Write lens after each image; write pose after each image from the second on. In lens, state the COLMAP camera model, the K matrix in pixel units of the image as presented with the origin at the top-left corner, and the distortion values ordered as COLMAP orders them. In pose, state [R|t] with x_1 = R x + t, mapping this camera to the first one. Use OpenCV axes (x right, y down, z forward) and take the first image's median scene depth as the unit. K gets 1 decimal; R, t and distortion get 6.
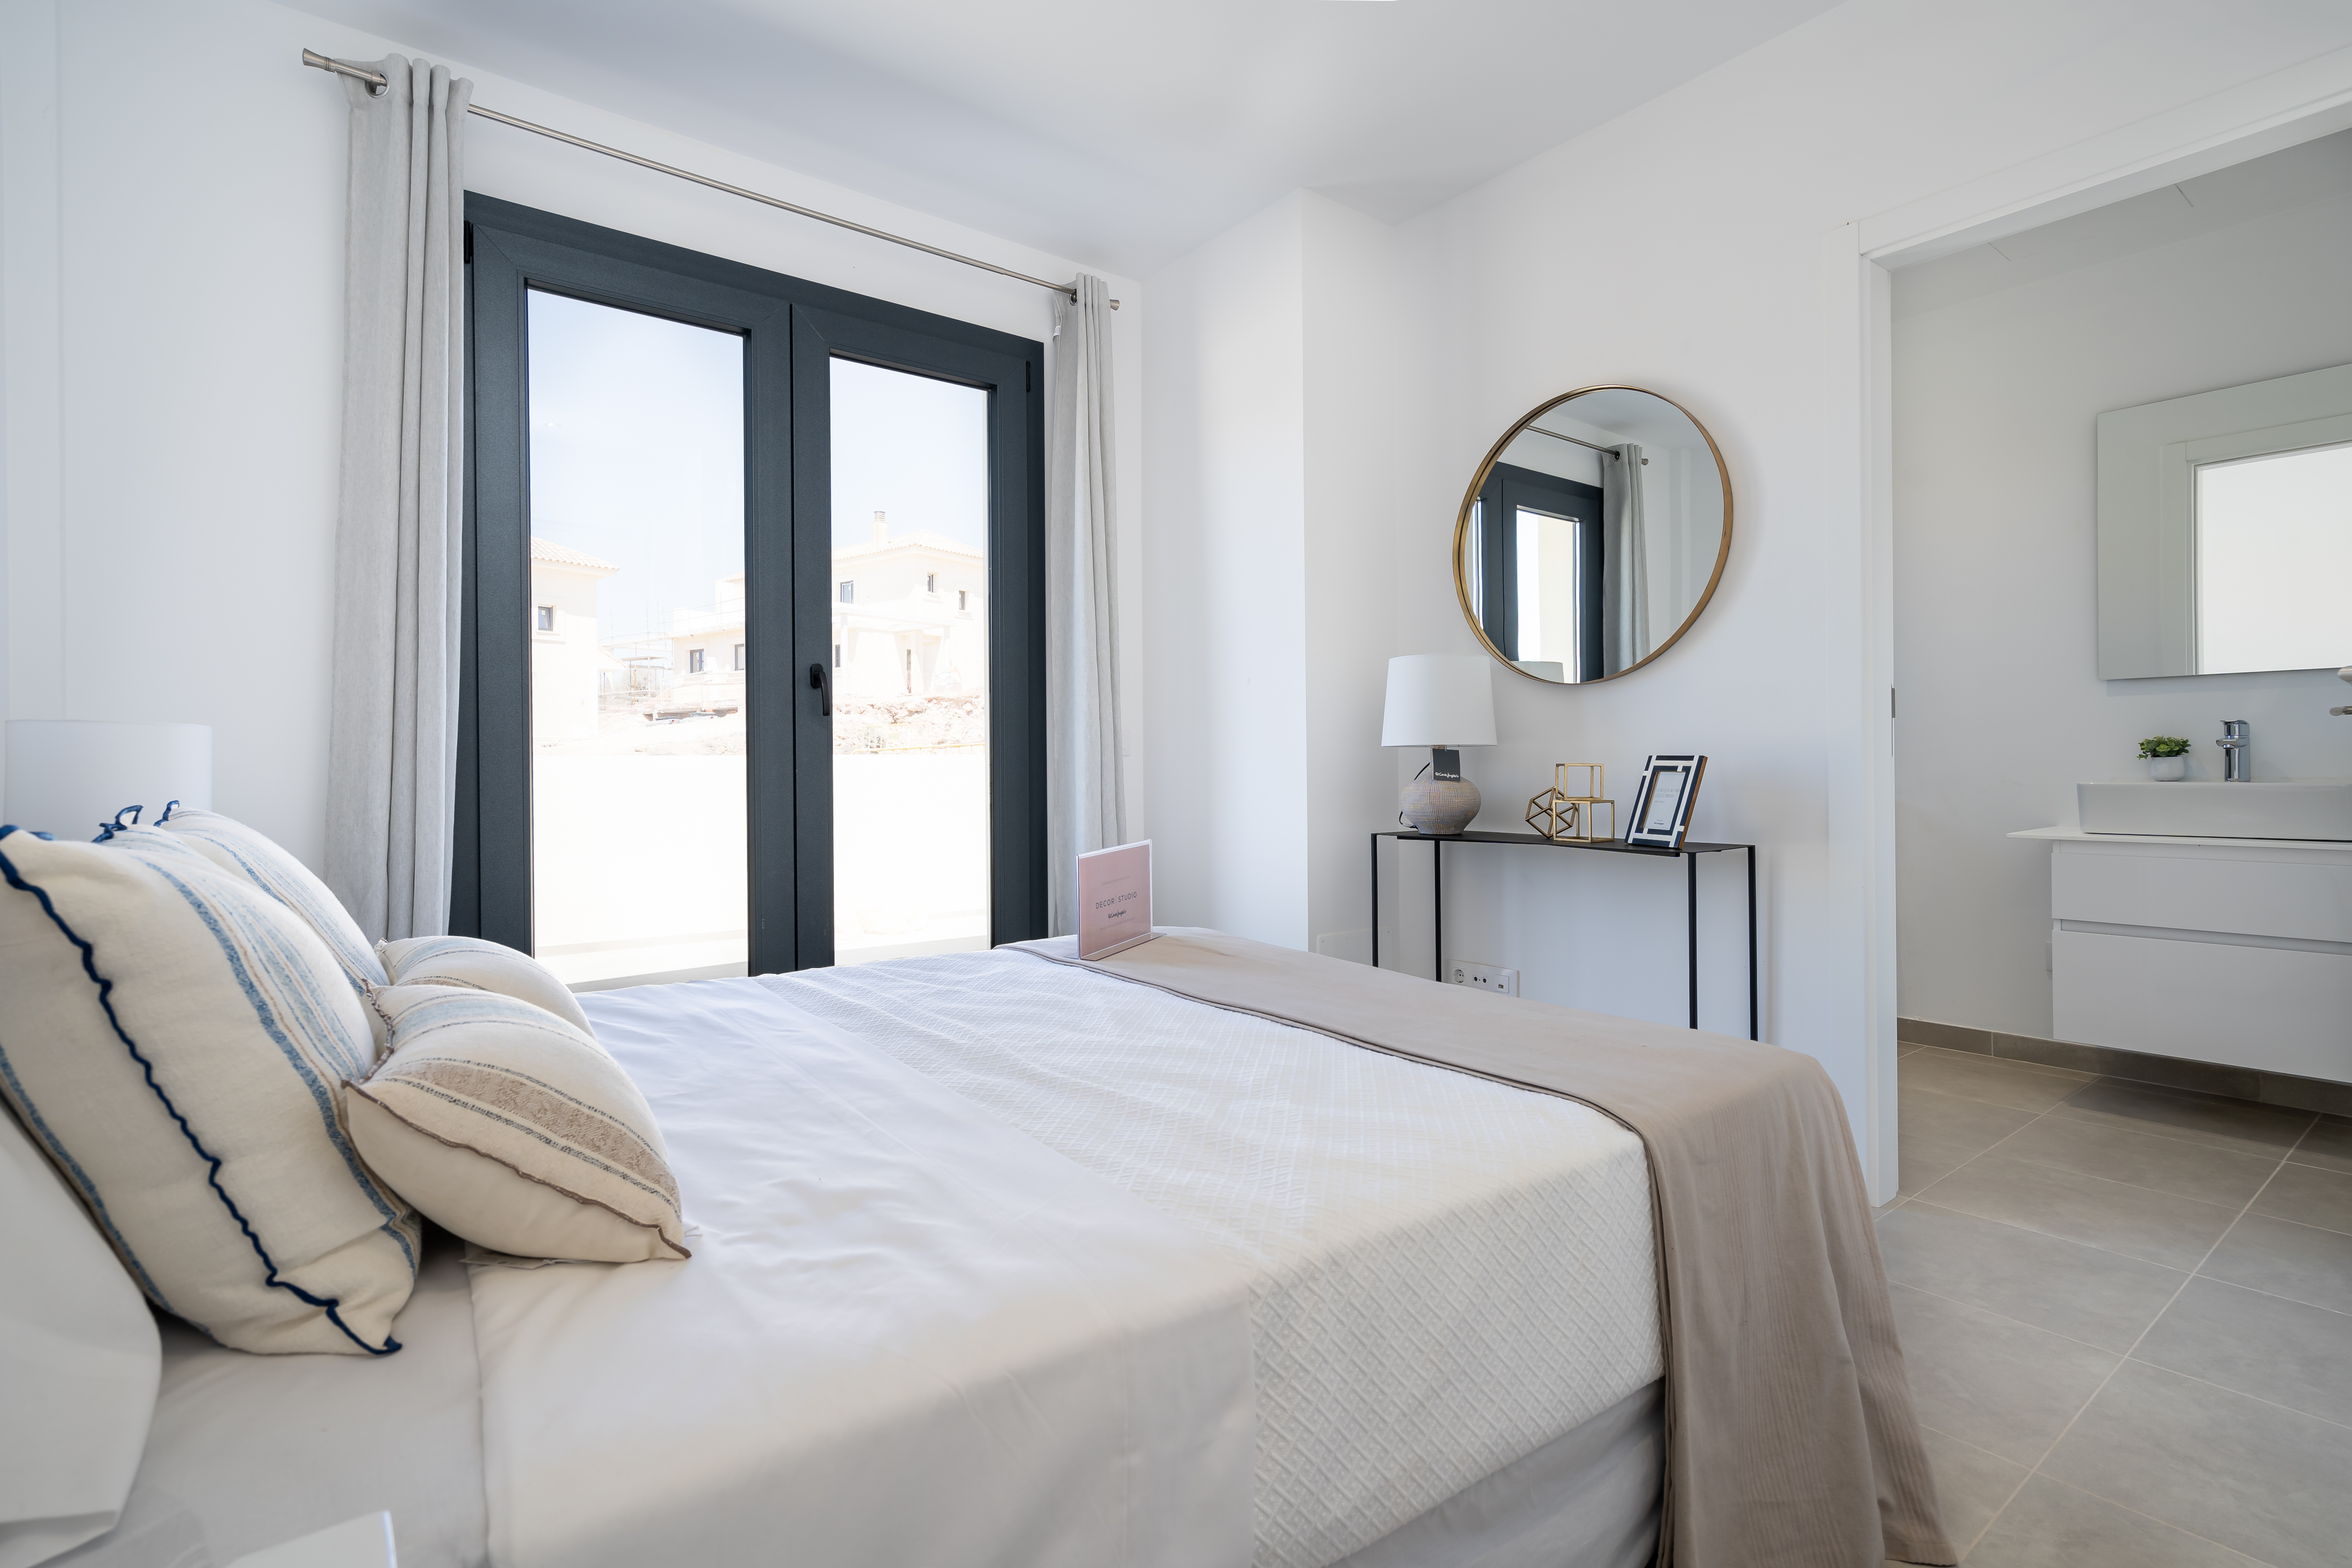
lens RADIAL K [[1089.4, 0, 1176.0], [0, 1089.4, 784.0], [0, 0, 1]] dist [-0.015042, 0.015095]
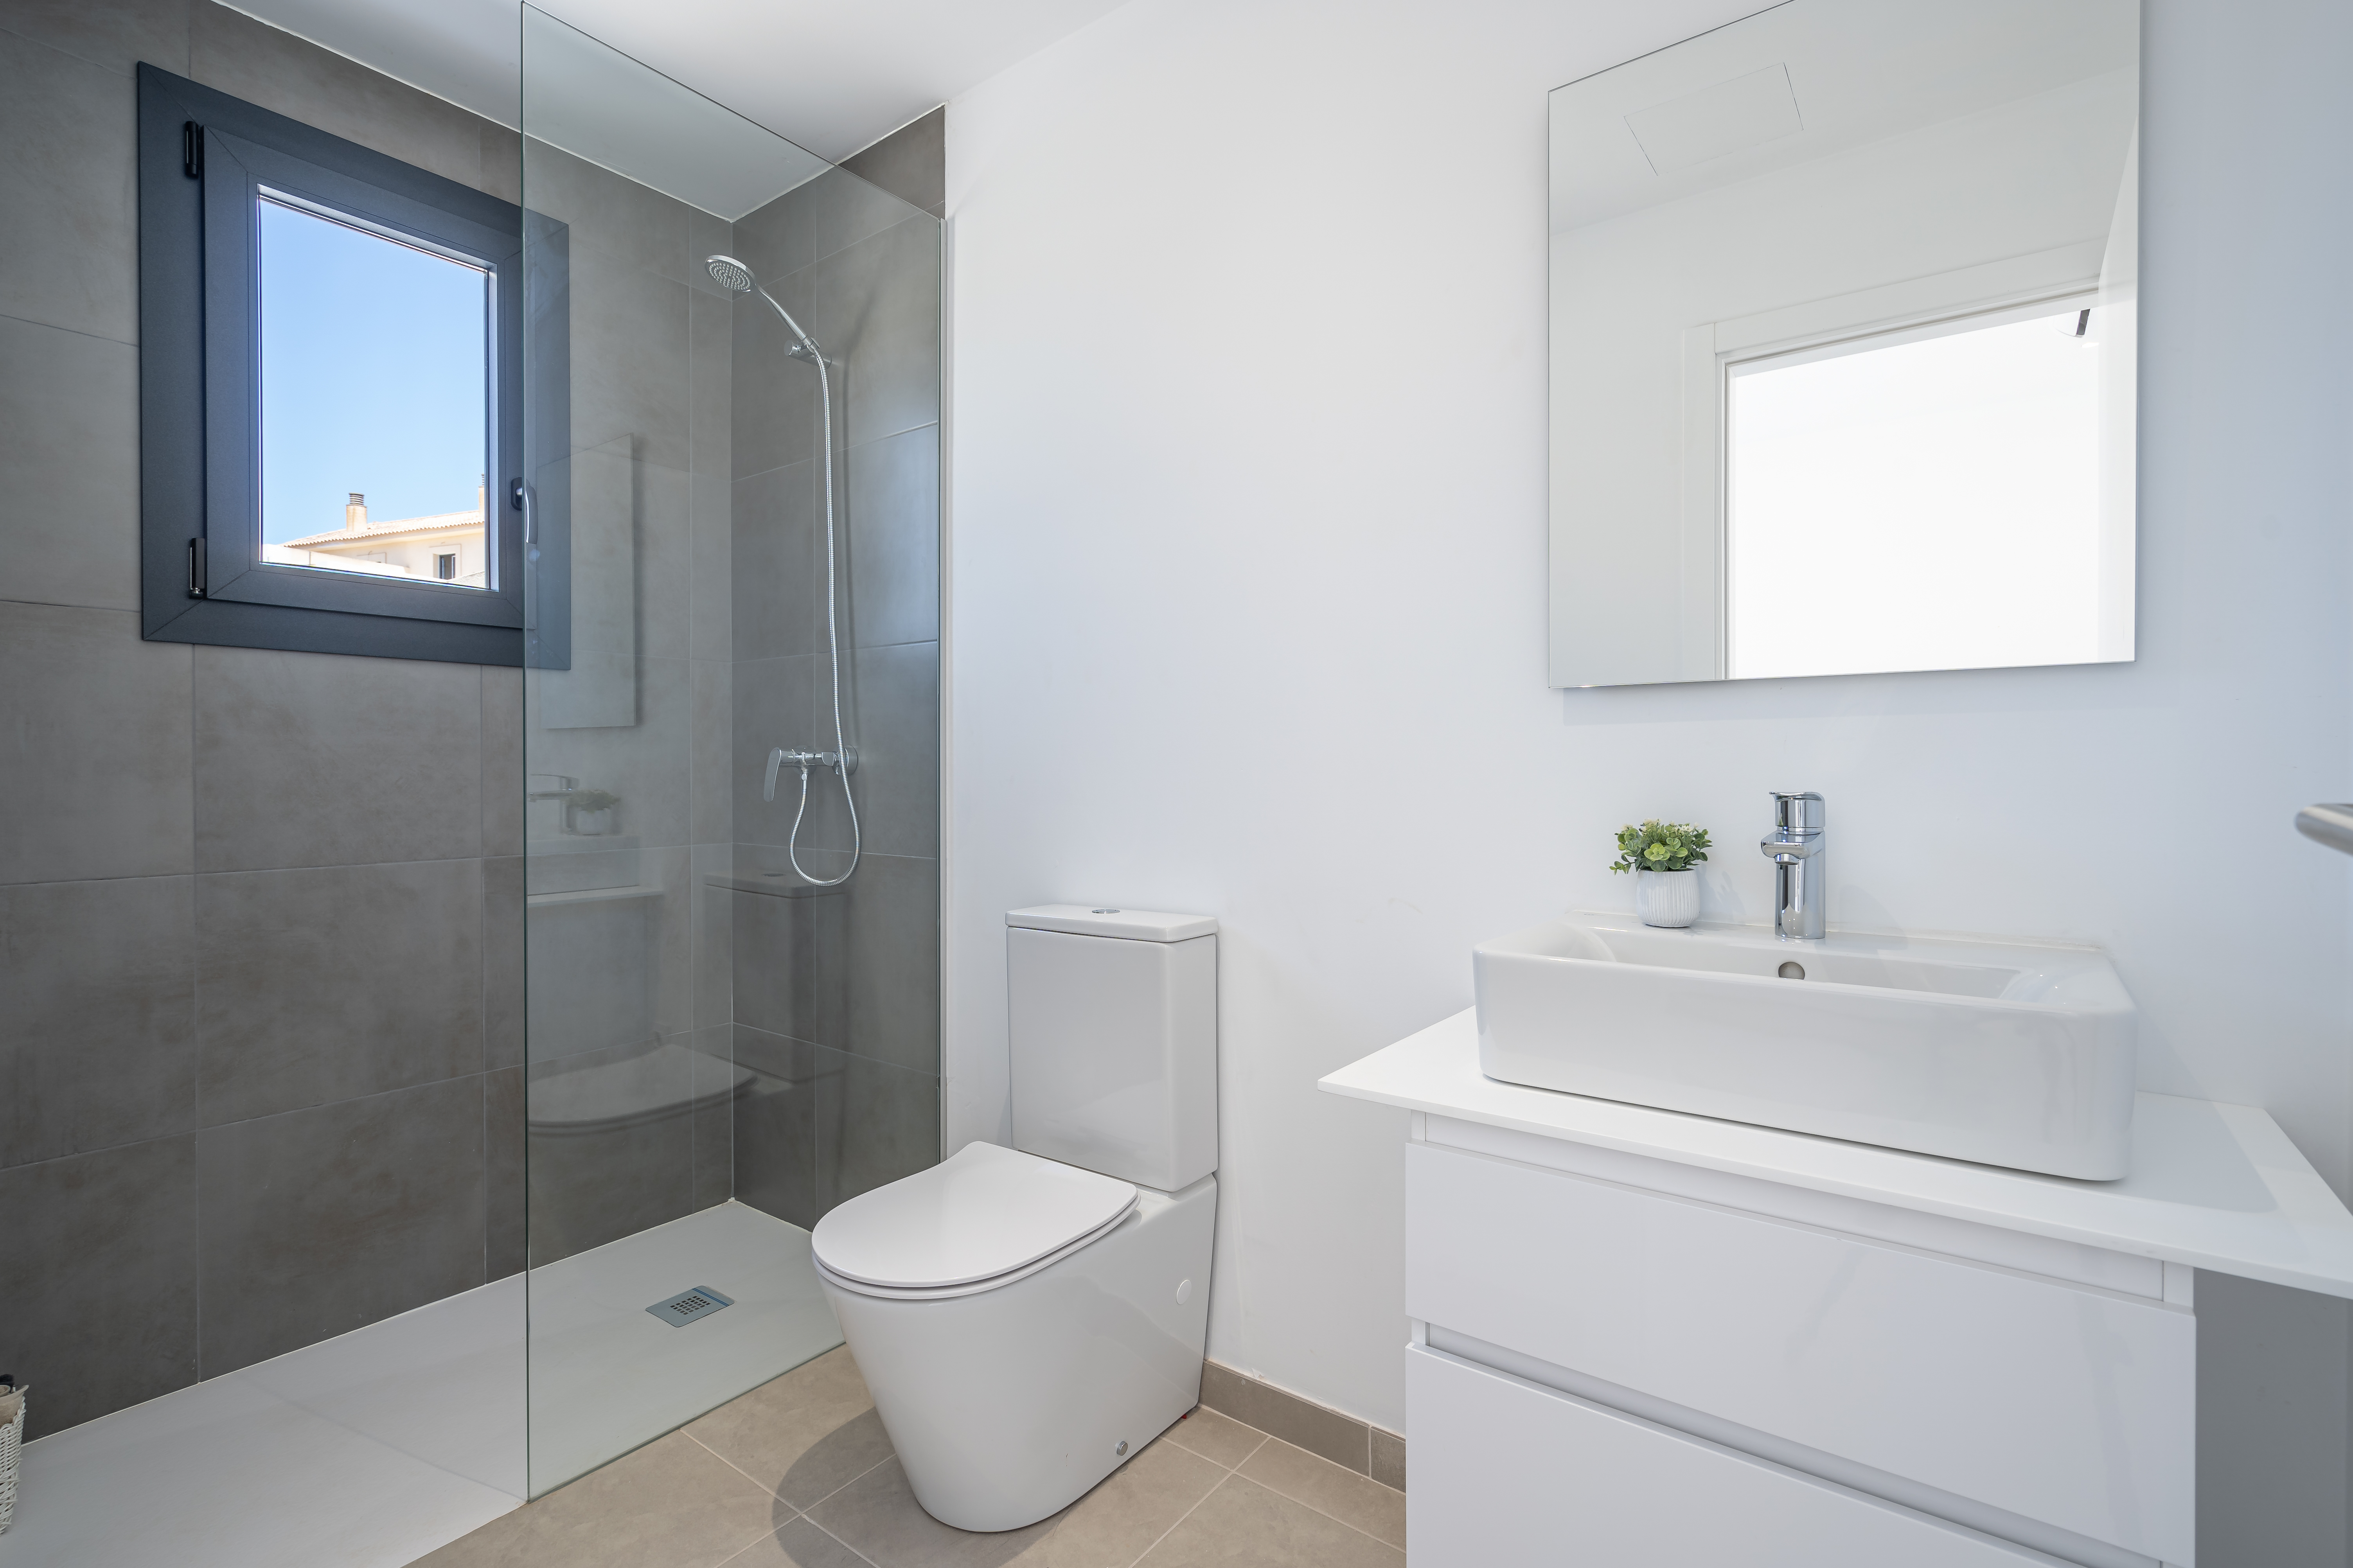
lens RADIAL K [[1089.9, 0, 1176.5], [0, 1089.9, 784.0], [0, 0, 1]] dist [-0.015042, 0.015095]
pose [[0.960719, -0.001824, 0.277515, 0.615346], [-0.000980, 0.999950, 0.009966, -0.063262], [-0.277520, -0.009846, 0.960670, 0.651182]]
